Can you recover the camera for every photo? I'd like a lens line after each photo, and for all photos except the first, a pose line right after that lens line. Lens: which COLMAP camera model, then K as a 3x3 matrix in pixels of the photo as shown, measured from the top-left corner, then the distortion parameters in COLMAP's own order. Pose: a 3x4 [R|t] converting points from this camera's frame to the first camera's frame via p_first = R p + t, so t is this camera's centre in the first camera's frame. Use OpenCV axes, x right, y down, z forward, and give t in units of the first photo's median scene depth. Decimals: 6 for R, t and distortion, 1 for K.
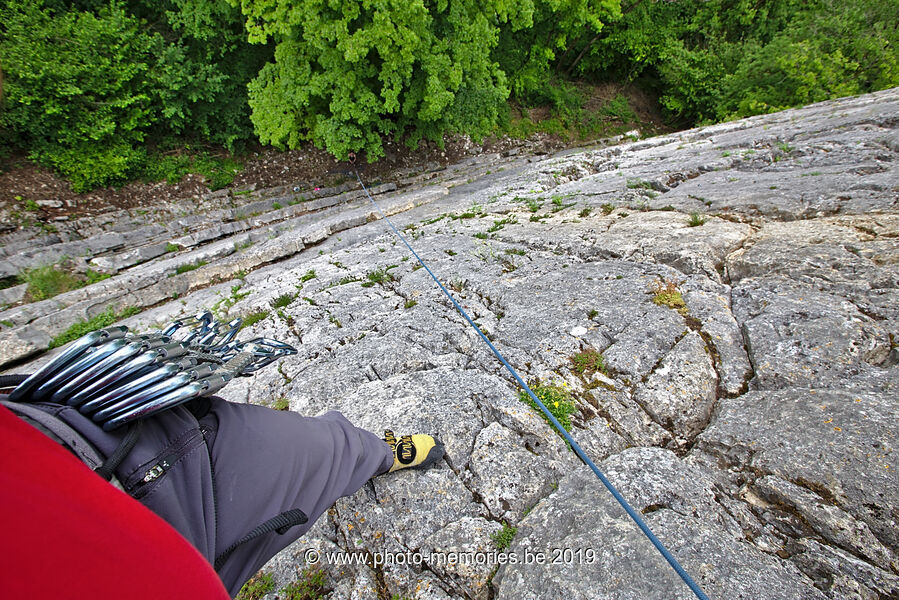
lens RADIAL K [[413.1, 0, 449.5], [0, 413.1, 300.0], [0, 0, 1]] dist [-0.030769, 0.000462]
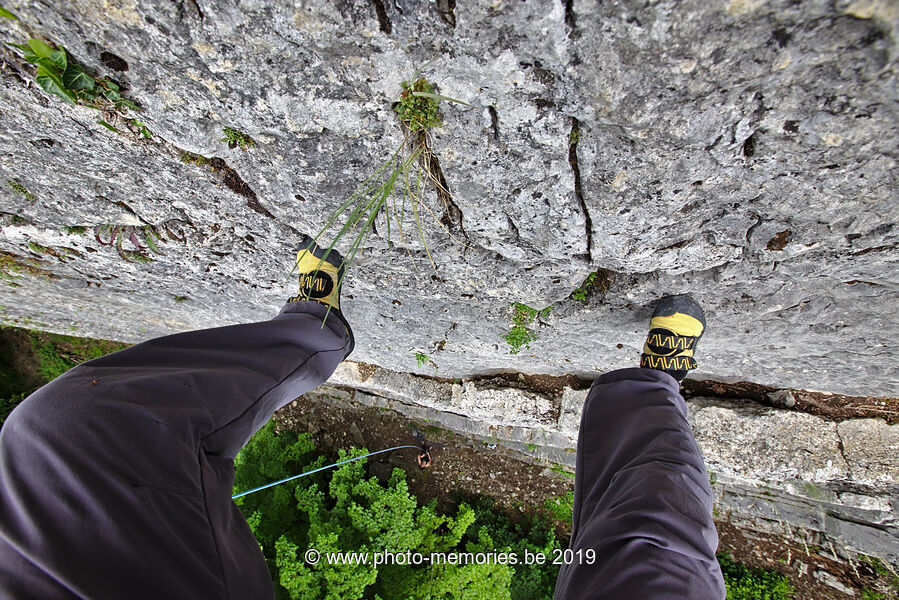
lens RADIAL K [[413.1, 0, 449.5], [0, 413.1, 300.0], [0, 0, 1]] dist [-0.030769, 0.000462]
pose [[-0.898686, -0.414625, -0.143000, -0.141831], [0.424689, -0.904088, -0.047584, -0.058371], [-0.109555, -0.103494, 0.988578, 0.465207]]
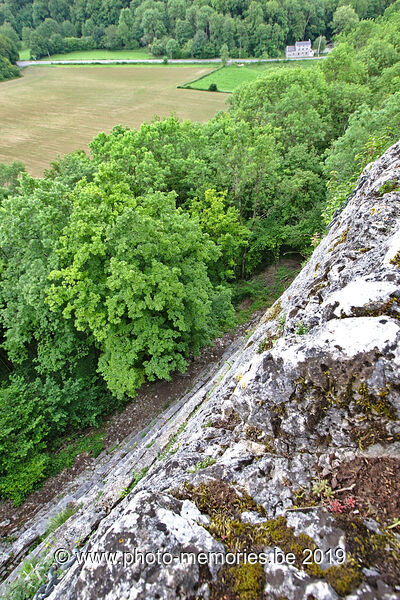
lens RADIAL K [[327.9, 0, 200.0], [0, 327.9, 300.0], [0, 0, 1]] dist [-0.044824, 0.001086]
pose [[0.821564, -0.550198, 0.149377, -0.198884], [0.539584, 0.665810, -0.515311, 0.153545], [0.184067, 0.503963, 0.843884, -0.143456]]
